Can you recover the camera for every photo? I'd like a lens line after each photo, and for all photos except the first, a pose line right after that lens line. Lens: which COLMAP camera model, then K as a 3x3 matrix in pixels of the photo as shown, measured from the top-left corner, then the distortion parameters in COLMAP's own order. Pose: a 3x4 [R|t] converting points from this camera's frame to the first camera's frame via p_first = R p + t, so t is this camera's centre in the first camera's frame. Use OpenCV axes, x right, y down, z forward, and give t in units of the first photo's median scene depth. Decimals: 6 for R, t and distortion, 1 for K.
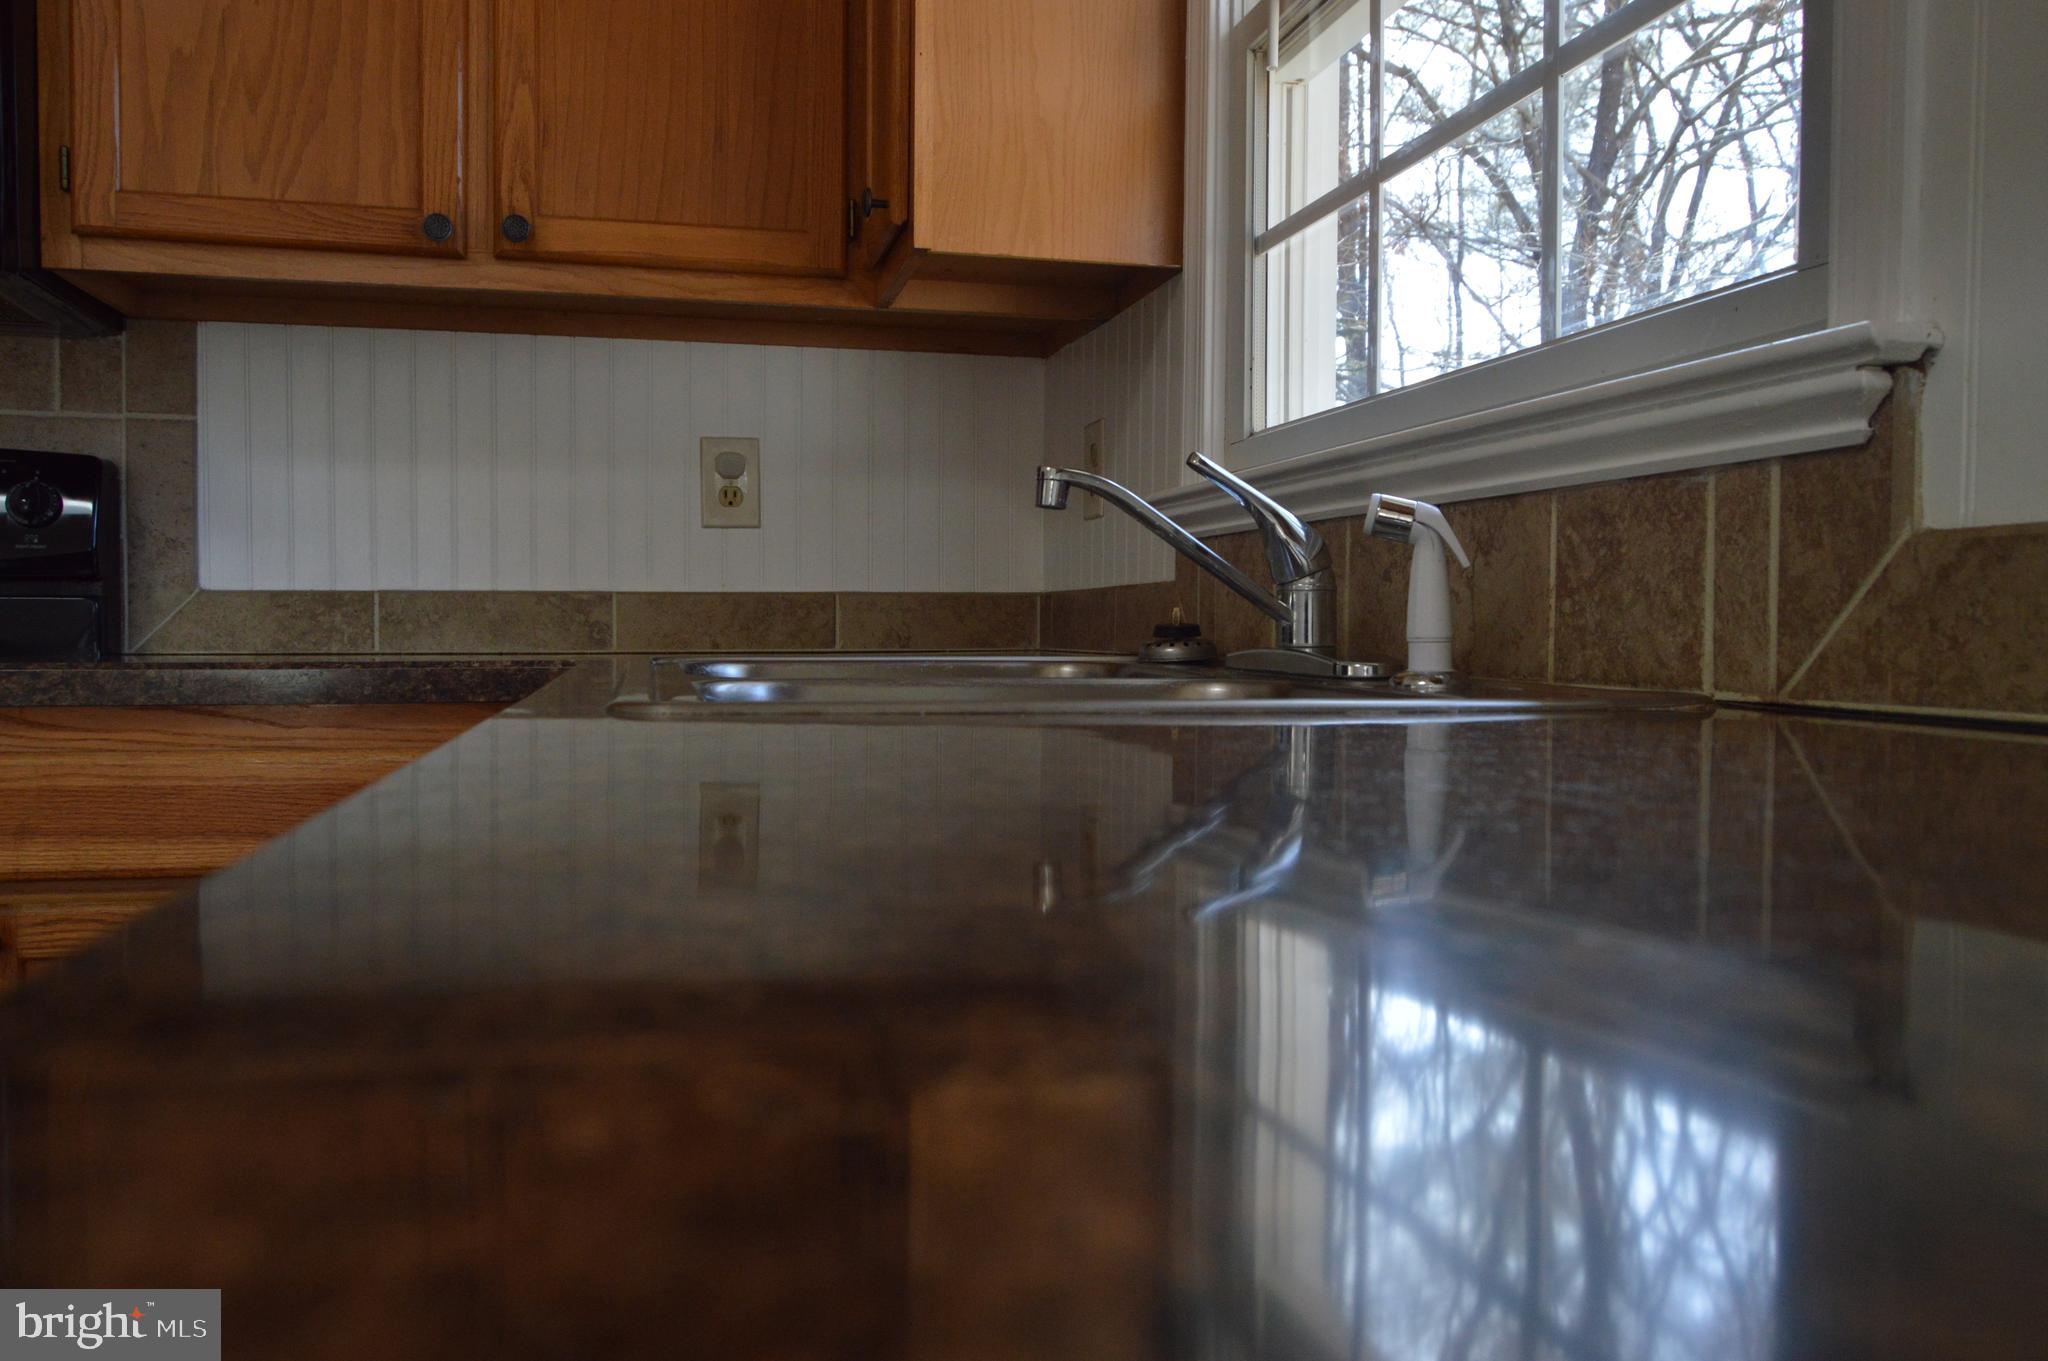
lens RADIAL K [[1580.0, 0, 1023.8], [0, 1580.0, 686.6], [0, 0, 1]] dist [-0.012840, 0.004771]
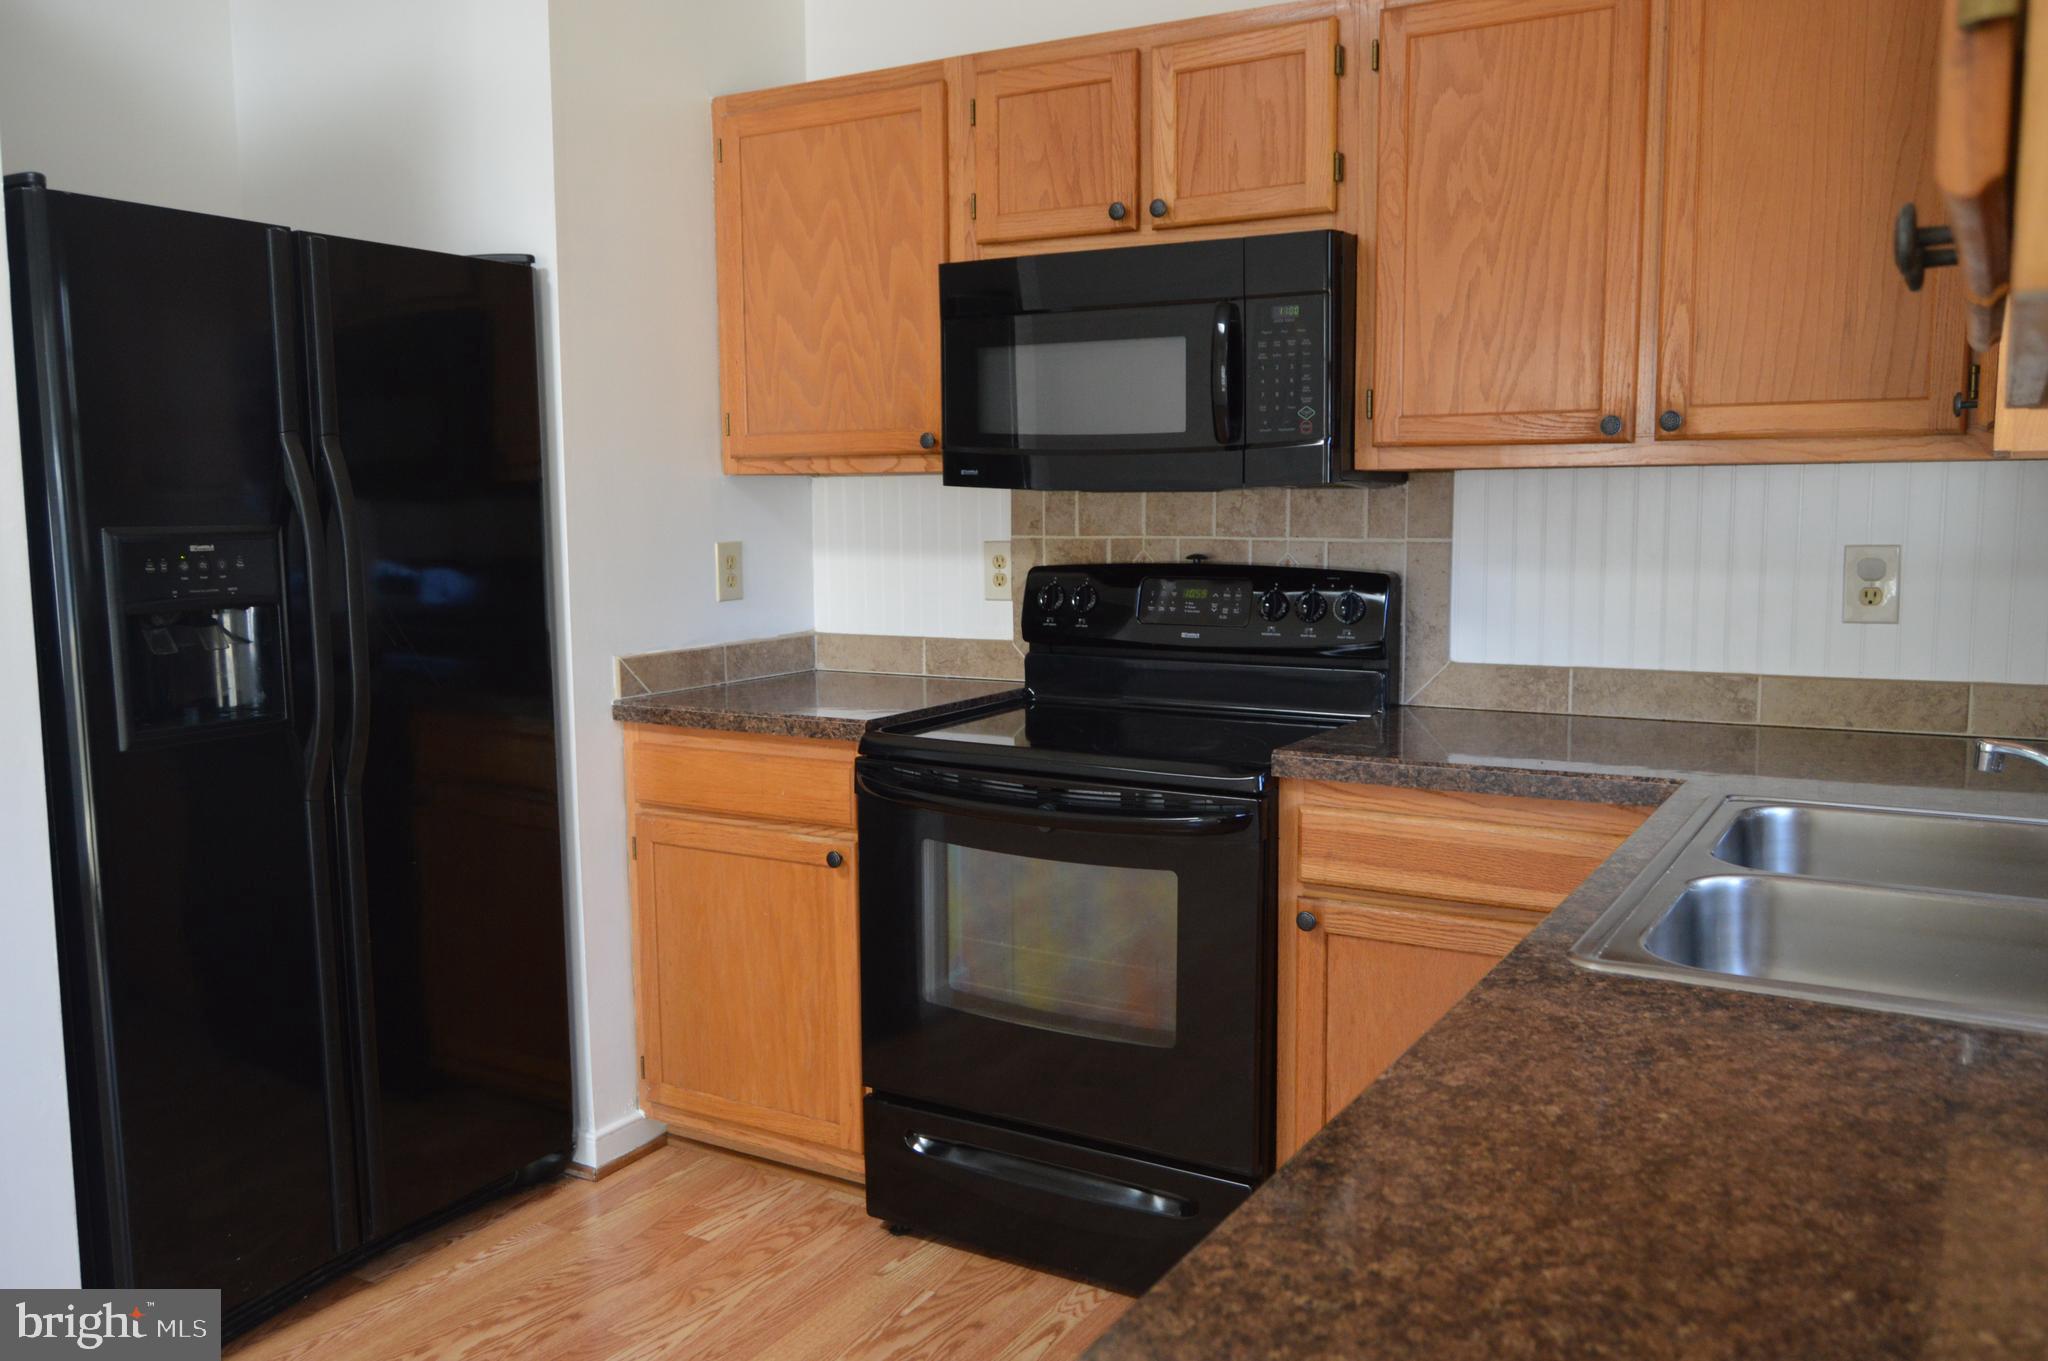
lens RADIAL K [[1598.6, 0, 1034.5], [0, 1598.6, 685.6], [0, 0, 1]] dist [-0.015311, -0.001109]
pose [[0.715266, 0.069606, -0.695377, 0.231709], [-0.012656, 0.996155, 0.086695, -0.181141], [0.698737, -0.053210, 0.713397, -0.314857]]
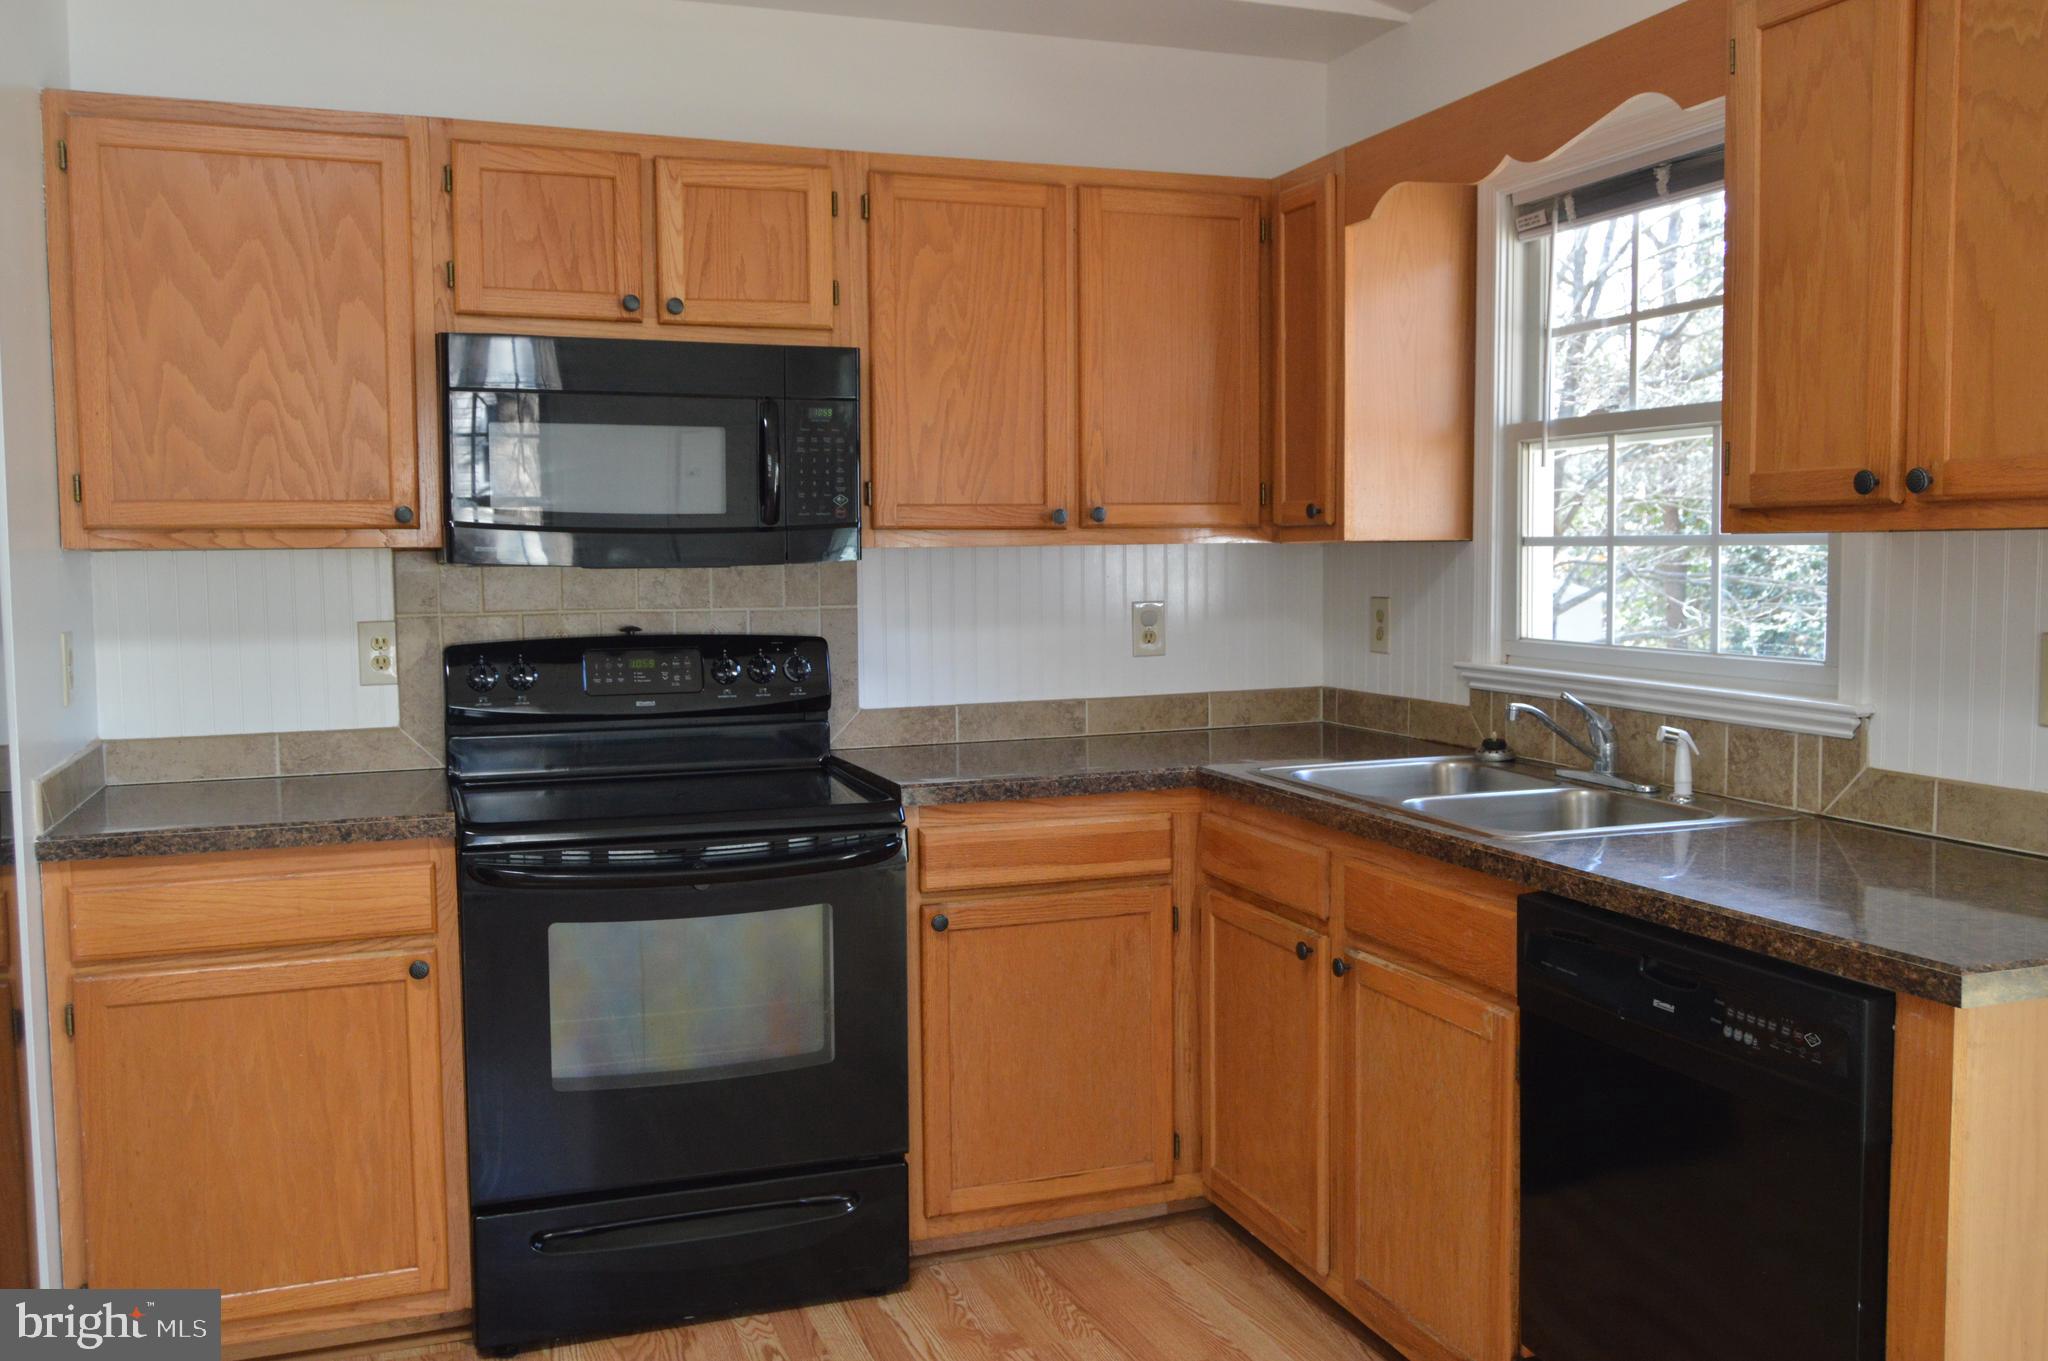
lens RADIAL K [[1734.9, 0, 1024.0], [0, 1734.9, 680.5], [0, 0, 1]] dist [-0.010175, -0.008378]
pose [[0.993770, -0.024590, 0.108705, -0.624945], [0.020334, 0.998989, 0.040088, -0.183818], [-0.109581, -0.037628, 0.993265, -0.949300]]
